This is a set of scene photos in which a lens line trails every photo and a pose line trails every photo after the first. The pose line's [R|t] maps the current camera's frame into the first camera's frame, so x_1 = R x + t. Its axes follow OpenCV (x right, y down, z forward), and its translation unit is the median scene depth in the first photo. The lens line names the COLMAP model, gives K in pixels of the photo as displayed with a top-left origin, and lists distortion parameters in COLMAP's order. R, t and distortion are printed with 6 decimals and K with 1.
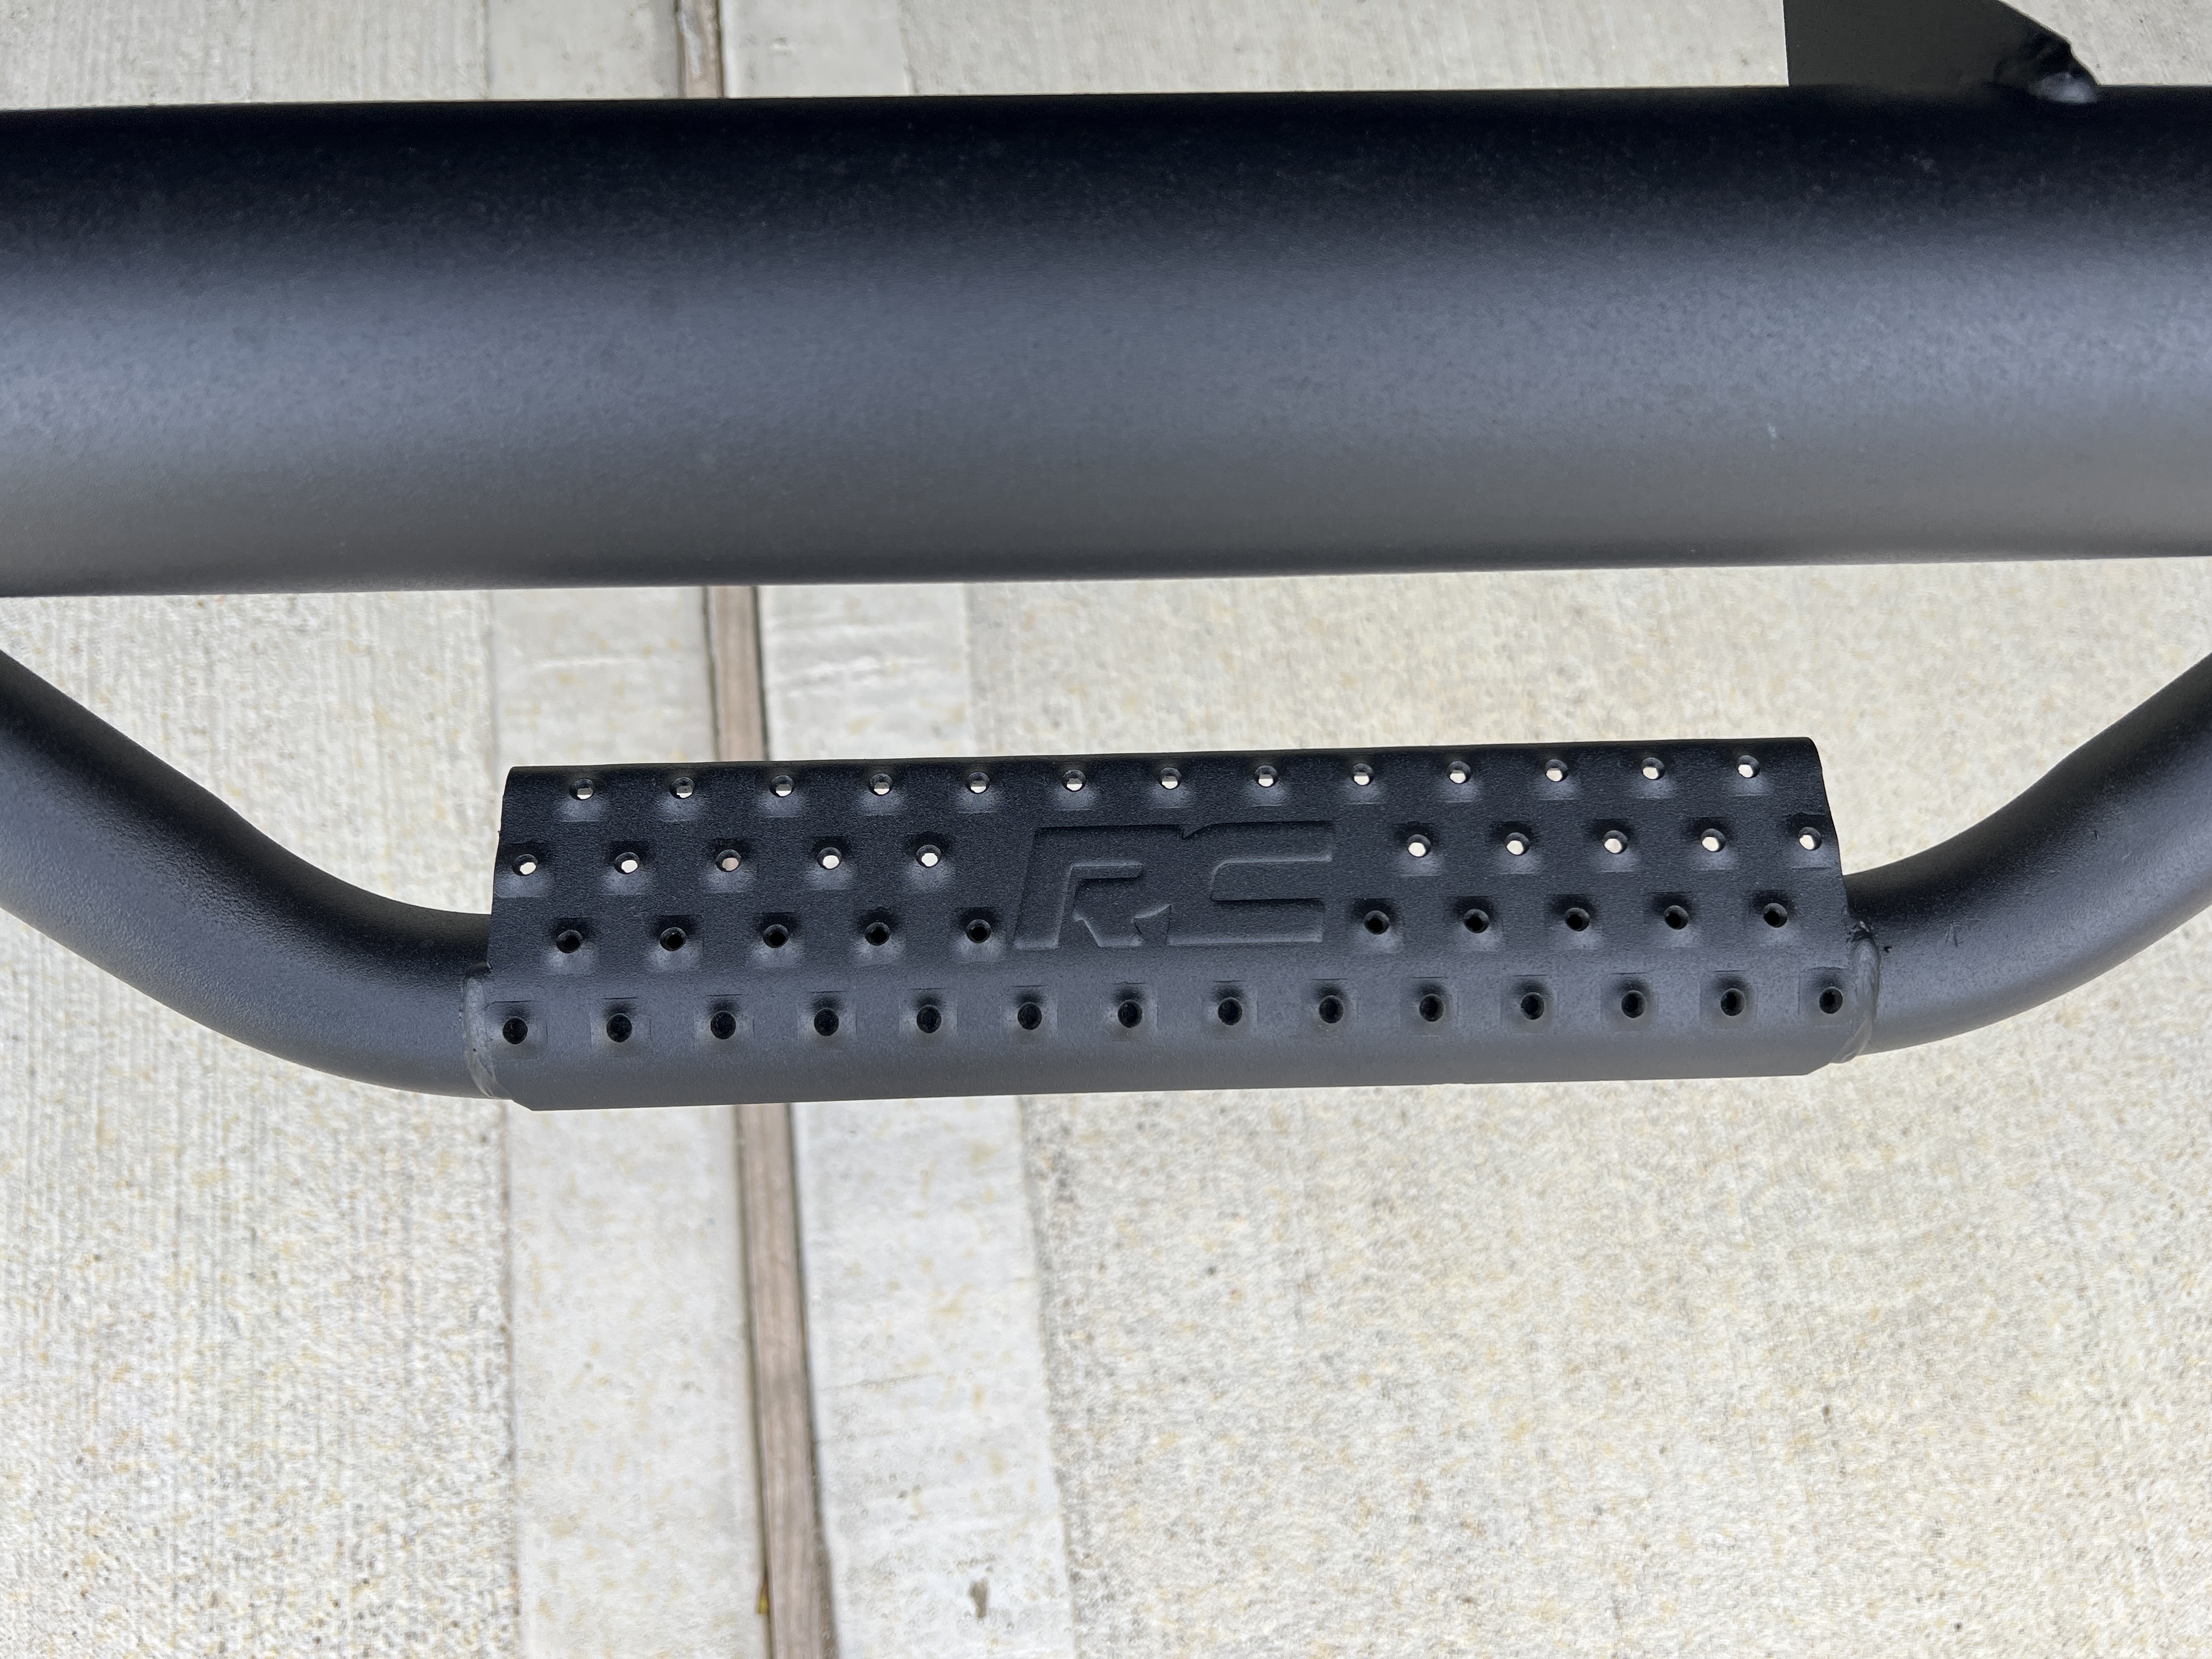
lens RADIAL K [[1678.2, 0, 1099.1], [0, 1678.2, 828.6], [0, 0, 1]] dist [0.010992, -0.008609]
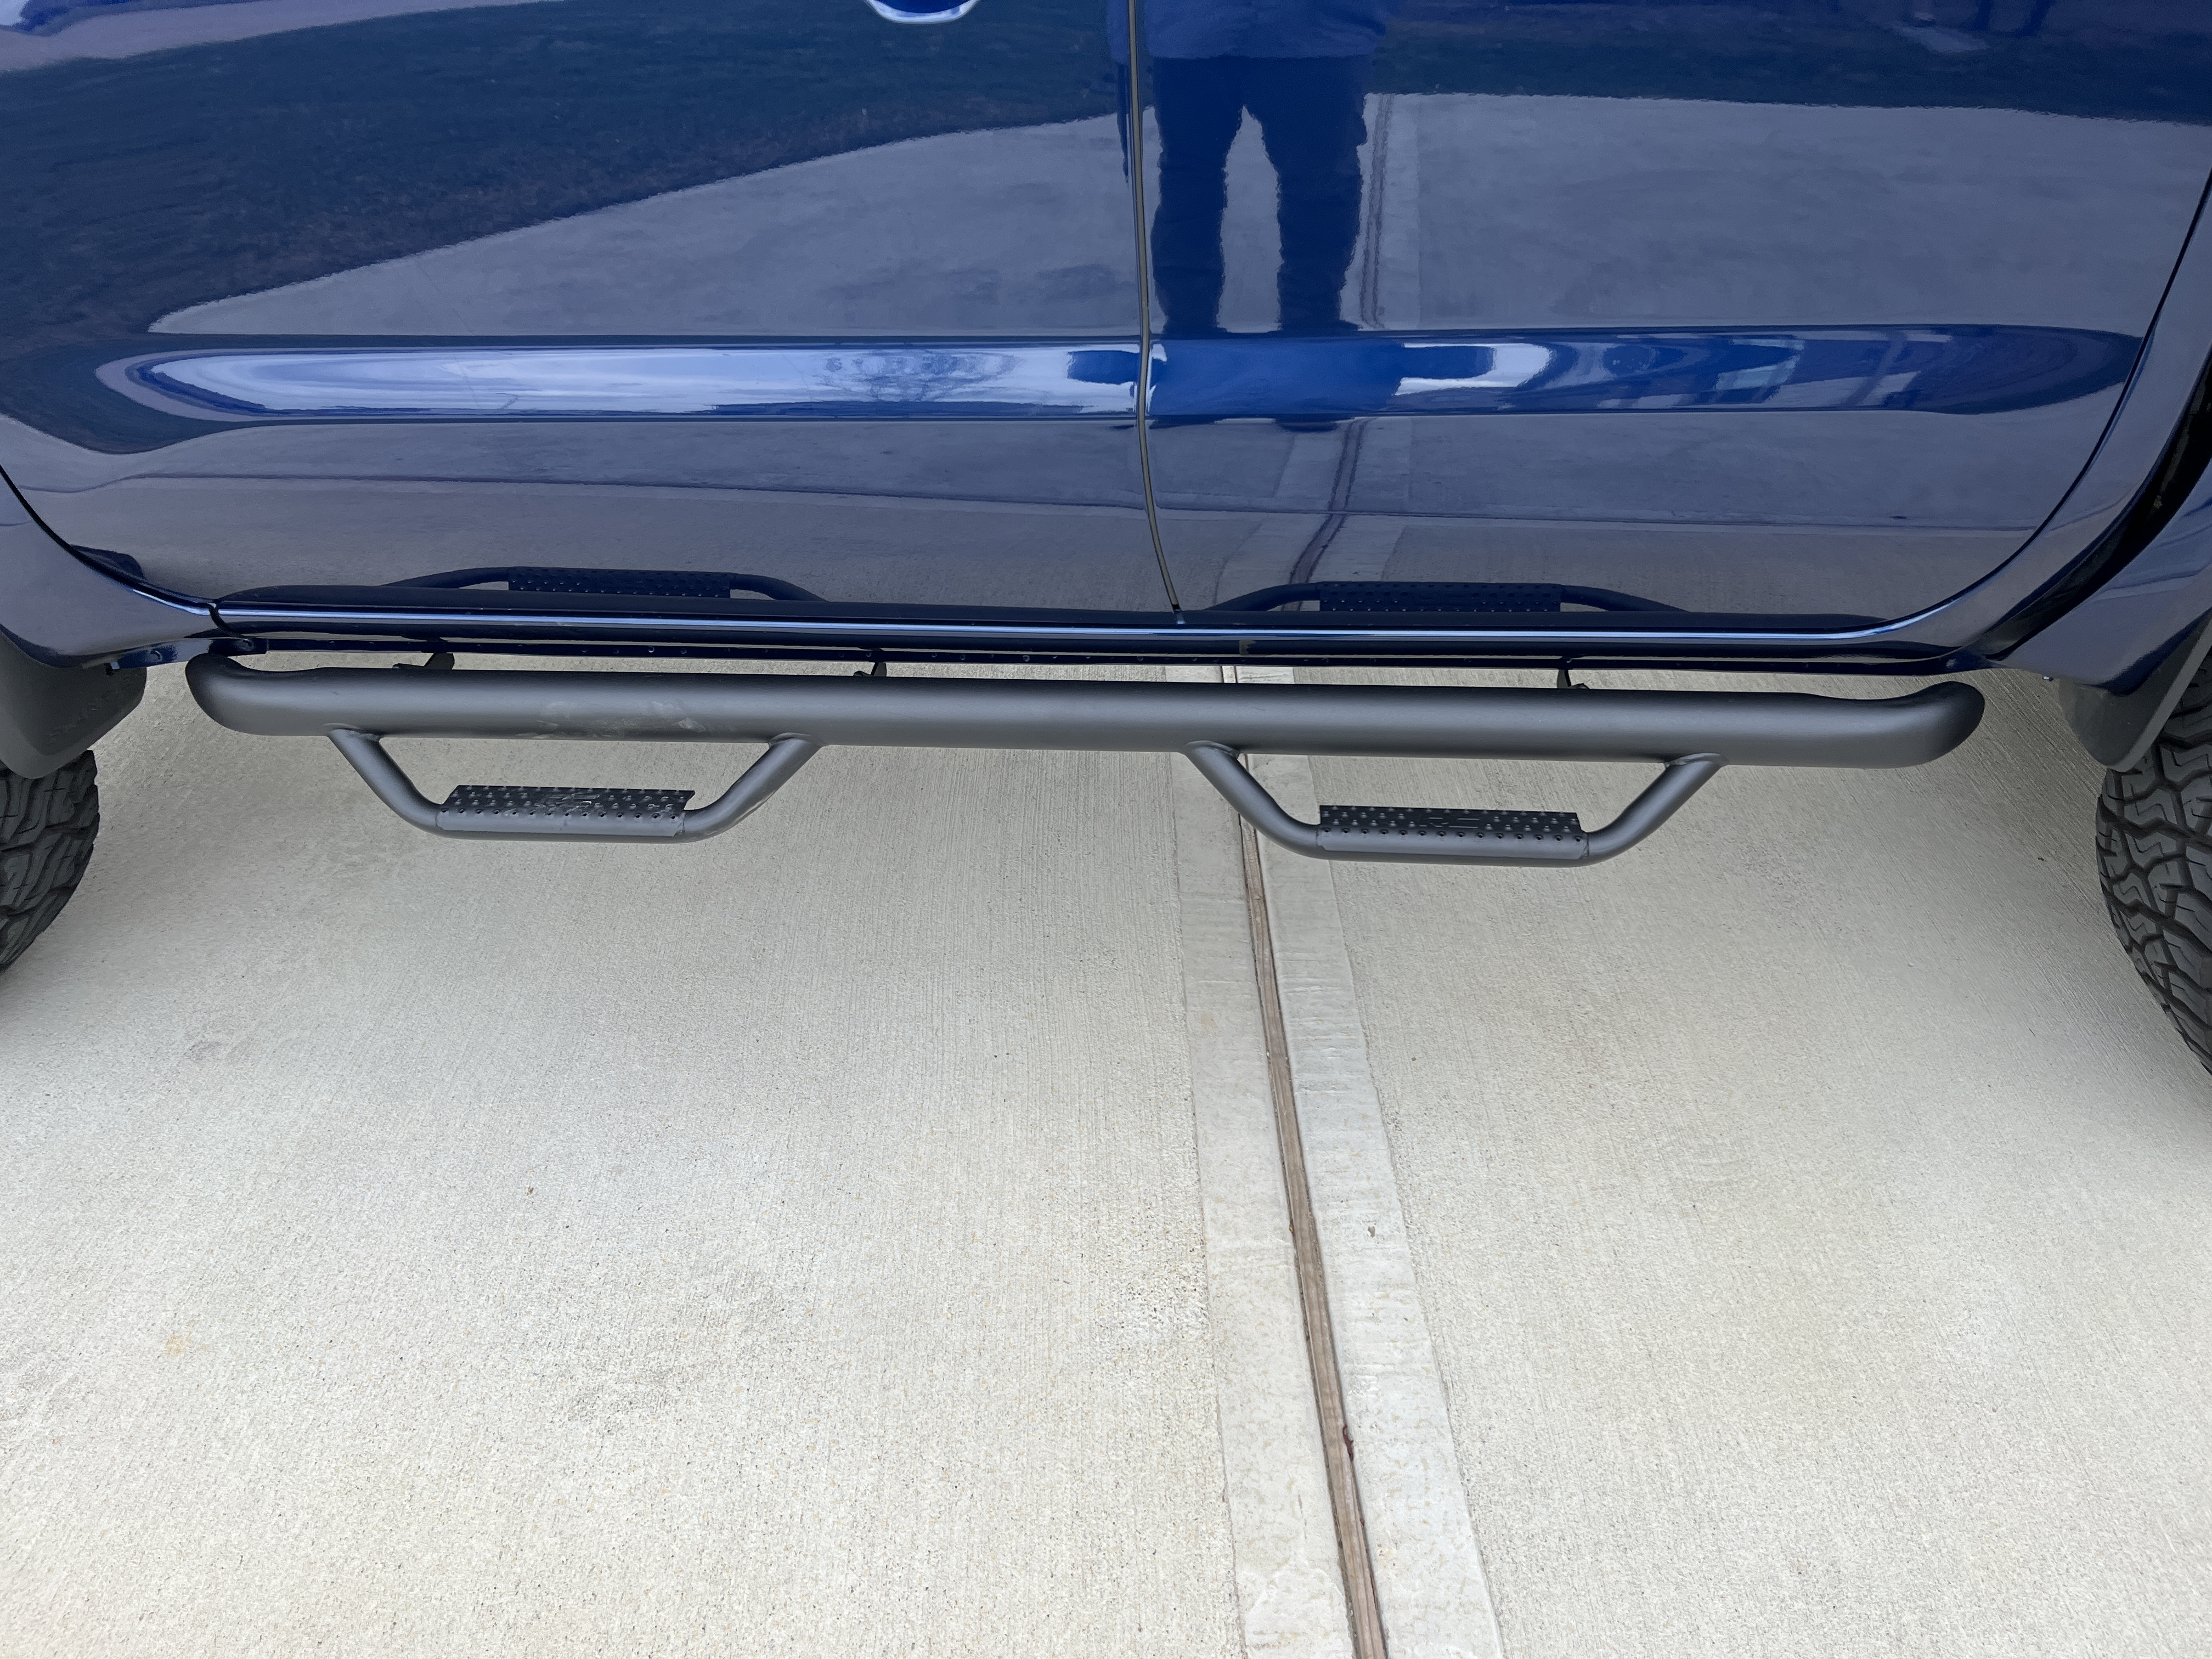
lens RADIAL K [[1678.2, 0, 1107.7], [0, 1678.2, 828.0], [0, 0, 1]] dist [0.010992, -0.008609]
pose [[0.993360, 0.028864, -0.111368, -0.203436], [-0.092382, 0.777046, -0.622628, 1.616415], [0.068566, 0.628782, 0.774553, -1.477083]]
